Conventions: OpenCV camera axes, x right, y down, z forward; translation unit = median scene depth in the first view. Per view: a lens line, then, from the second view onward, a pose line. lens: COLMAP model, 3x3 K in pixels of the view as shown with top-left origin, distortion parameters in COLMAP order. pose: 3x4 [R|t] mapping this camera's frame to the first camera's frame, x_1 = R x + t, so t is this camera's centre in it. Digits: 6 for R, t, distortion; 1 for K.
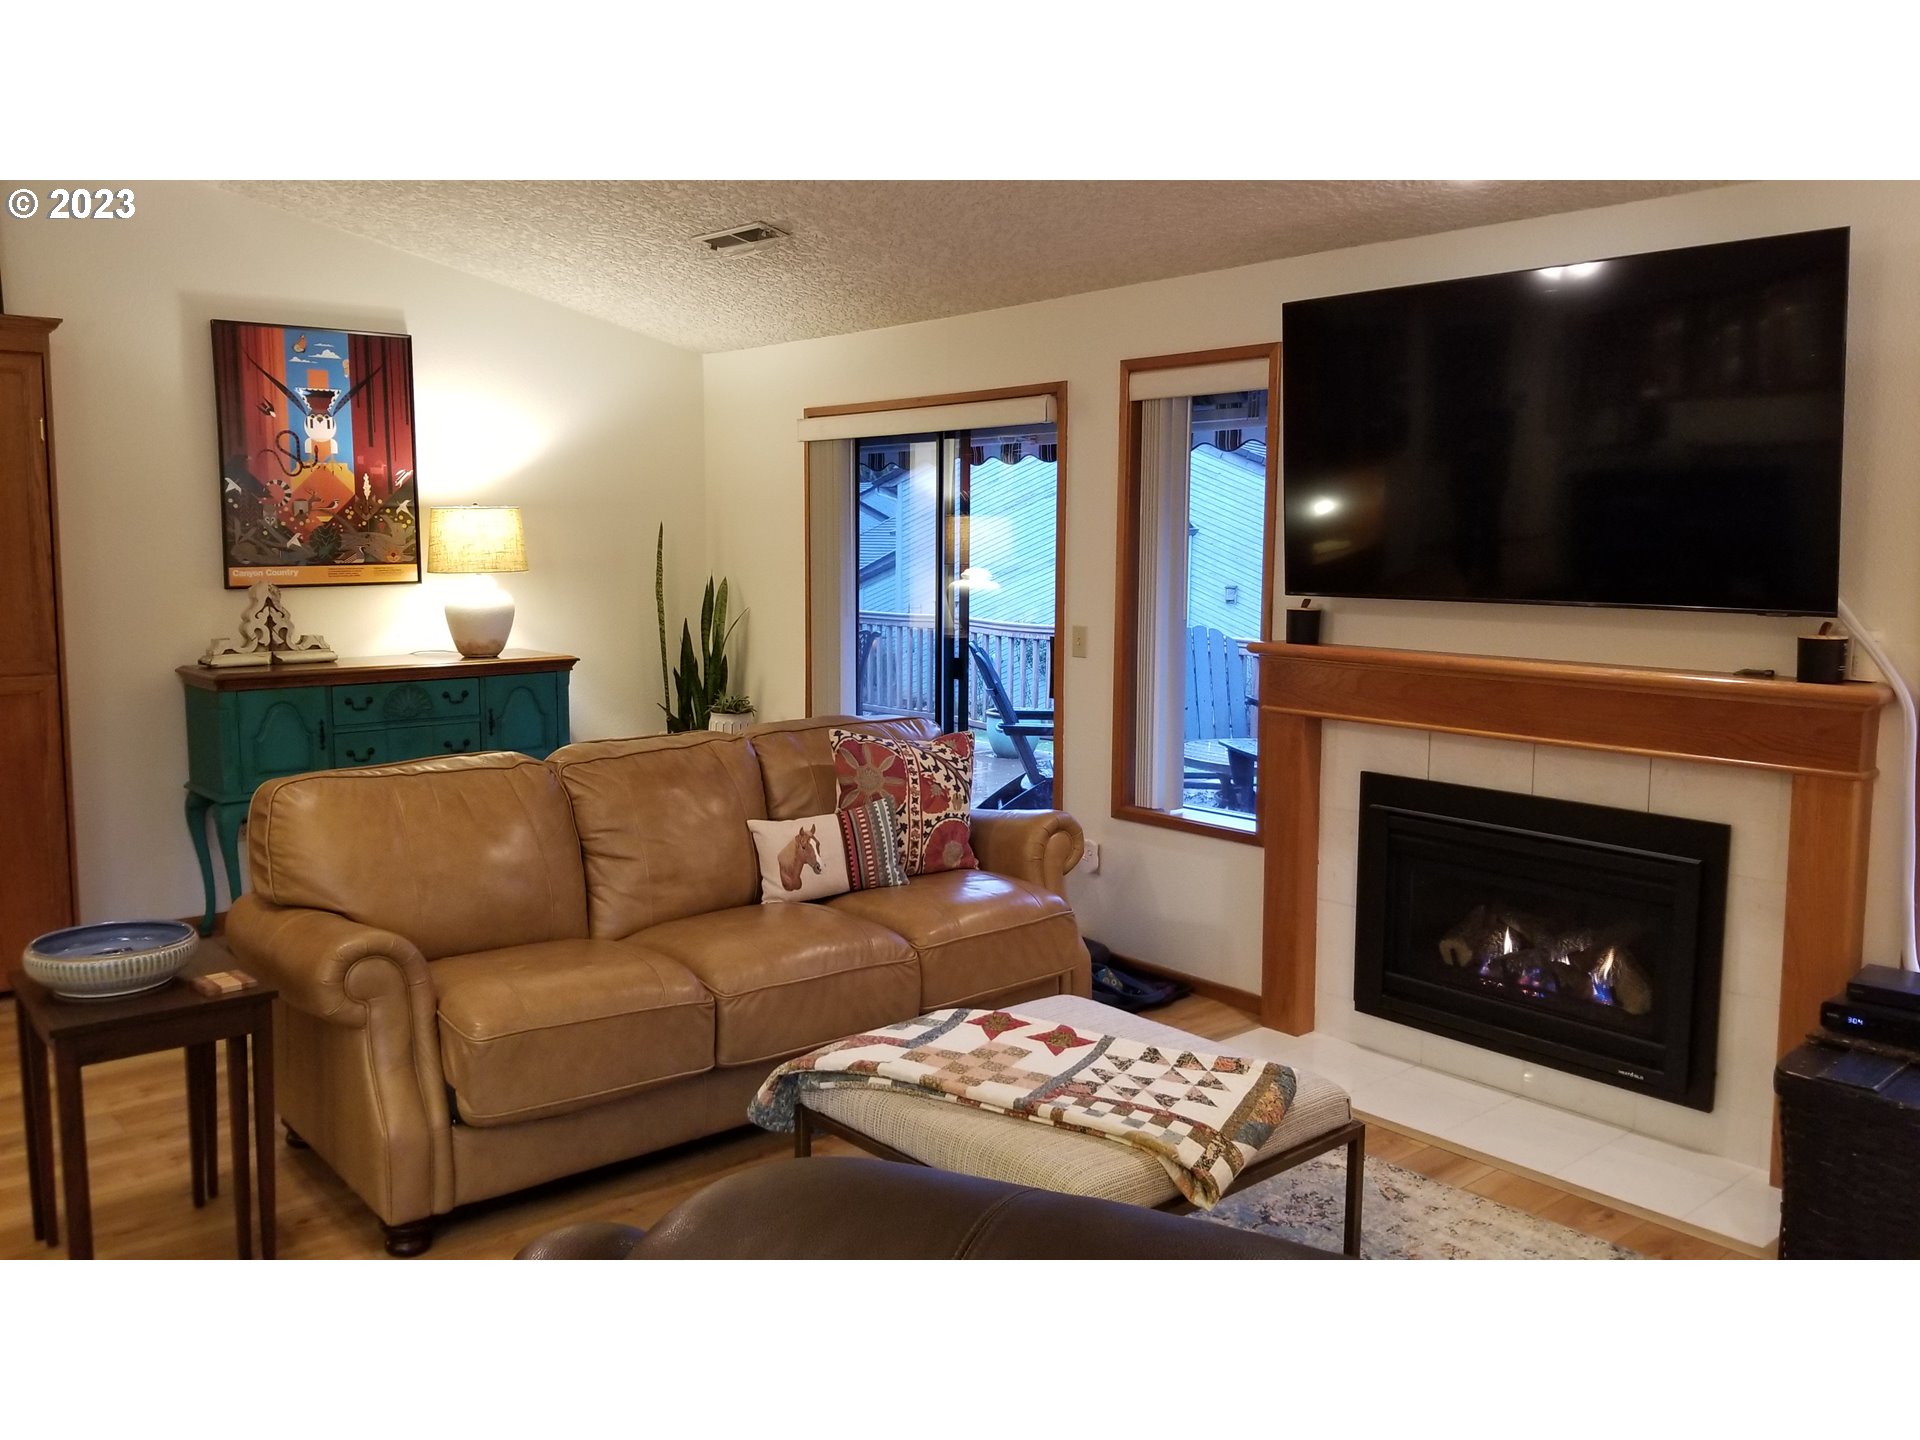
lens RADIAL K [[1483.4, 0, 961.6], [0, 1483.4, 724.6], [0, 0, 1]] dist [0.061178, 0.001289]
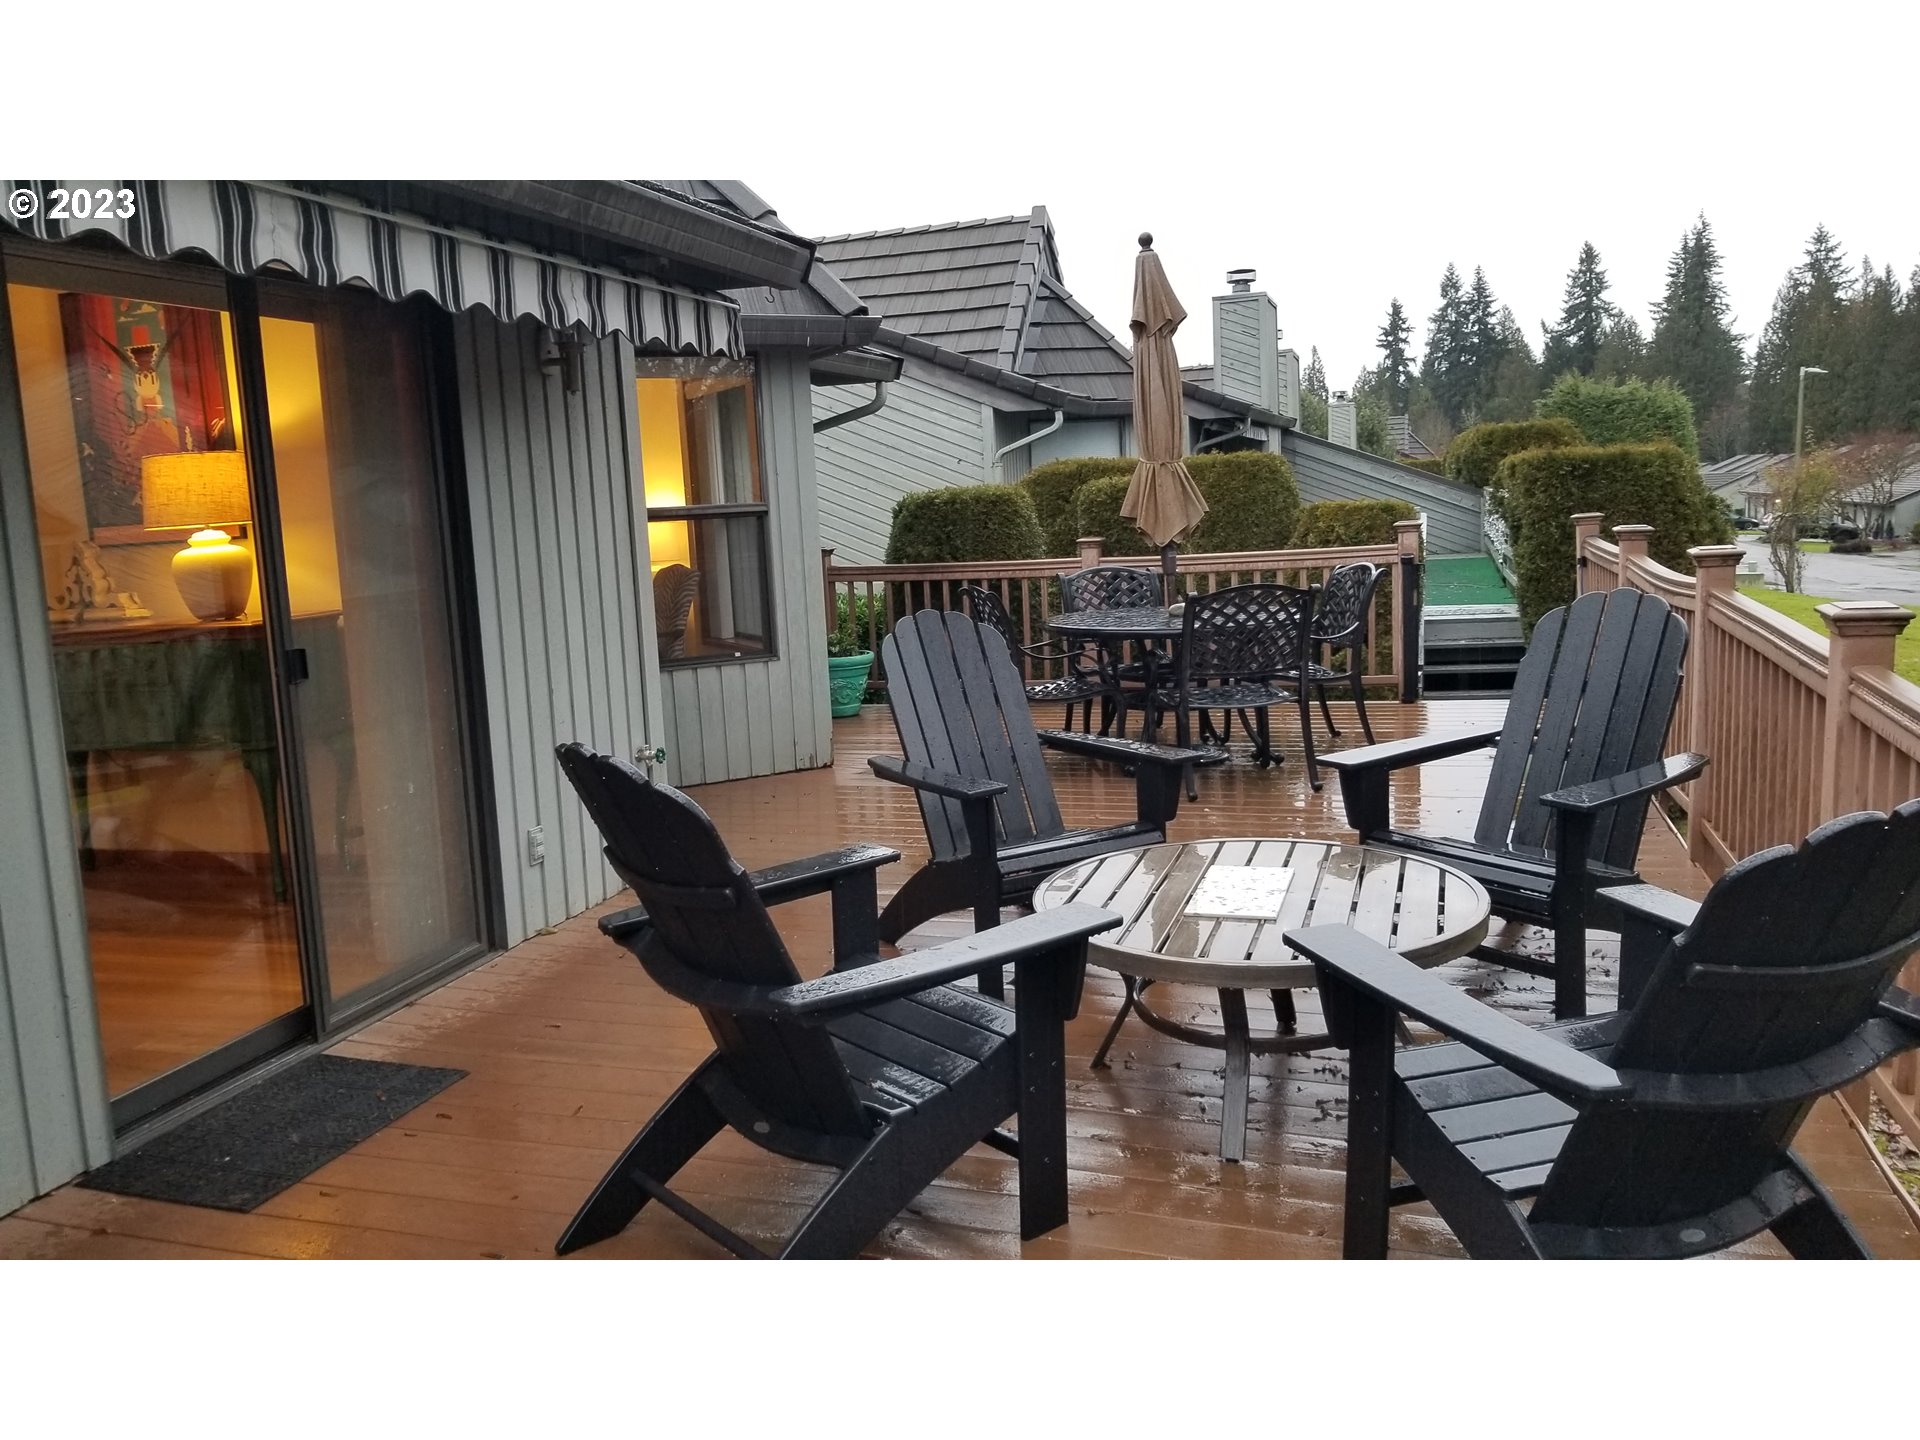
lens RADIAL K [[1483.4, 0, 959.2], [0, 1483.4, 713.4], [0, 0, 1]] dist [0.061178, 0.001289]
pose [[0.518703, 0.091593, -0.850034, 0.734420], [-0.052412, 0.995781, 0.075315, -0.085346], [0.853346, 0.005486, 0.521316, 0.950146]]
